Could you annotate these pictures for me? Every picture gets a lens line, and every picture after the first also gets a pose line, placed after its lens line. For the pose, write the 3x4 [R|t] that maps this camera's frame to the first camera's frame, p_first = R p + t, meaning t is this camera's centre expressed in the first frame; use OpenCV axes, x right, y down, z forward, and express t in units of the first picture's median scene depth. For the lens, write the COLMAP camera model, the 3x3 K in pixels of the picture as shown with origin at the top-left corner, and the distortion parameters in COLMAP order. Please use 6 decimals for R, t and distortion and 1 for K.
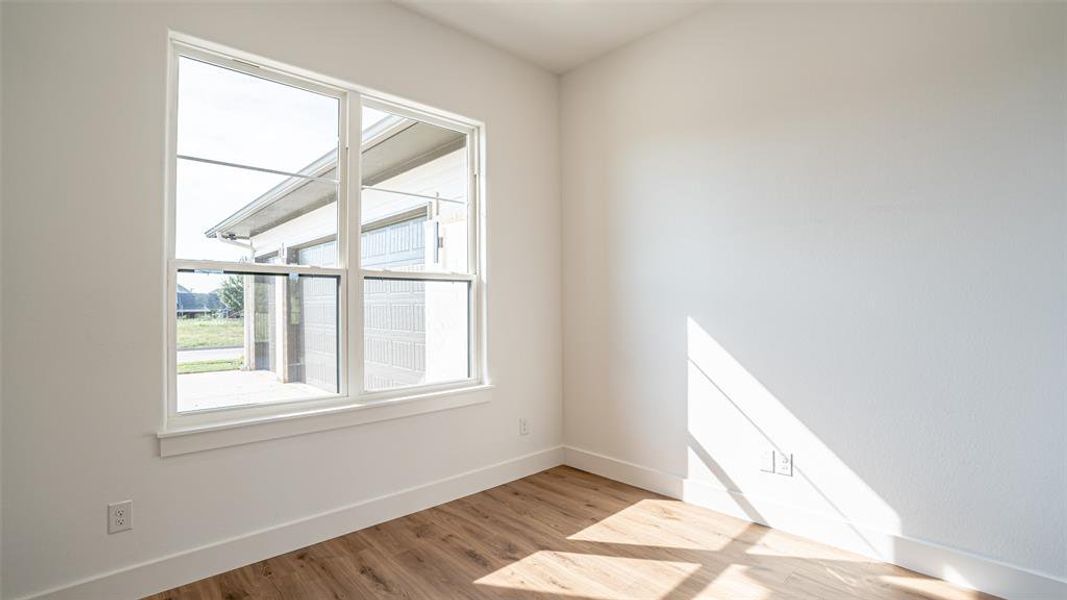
lens RADIAL K [[491.7, 0, 531.3], [0, 491.7, 300.6], [0, 0, 1]] dist [-0.072153, 0.026448]
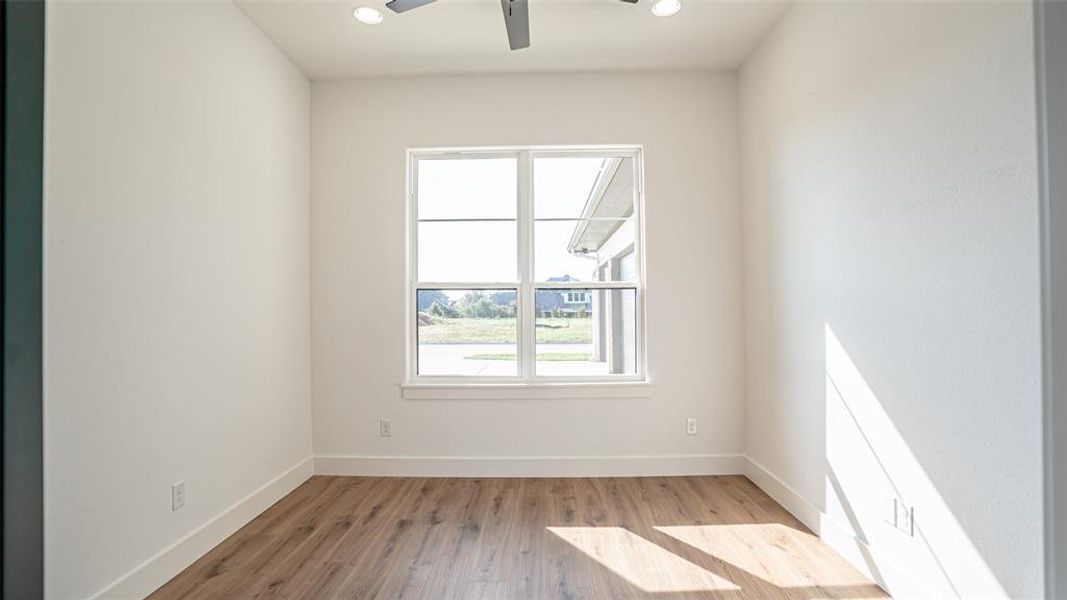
lens RADIAL K [[491.7, 0, 531.3], [0, 491.7, 300.6], [0, 0, 1]] dist [-0.072153, 0.026448]
pose [[0.716816, -0.009632, -0.697196, 0.581154], [0.009013, 0.999949, -0.004548, -0.009502], [0.697204, -0.003023, 0.716866, 0.038060]]
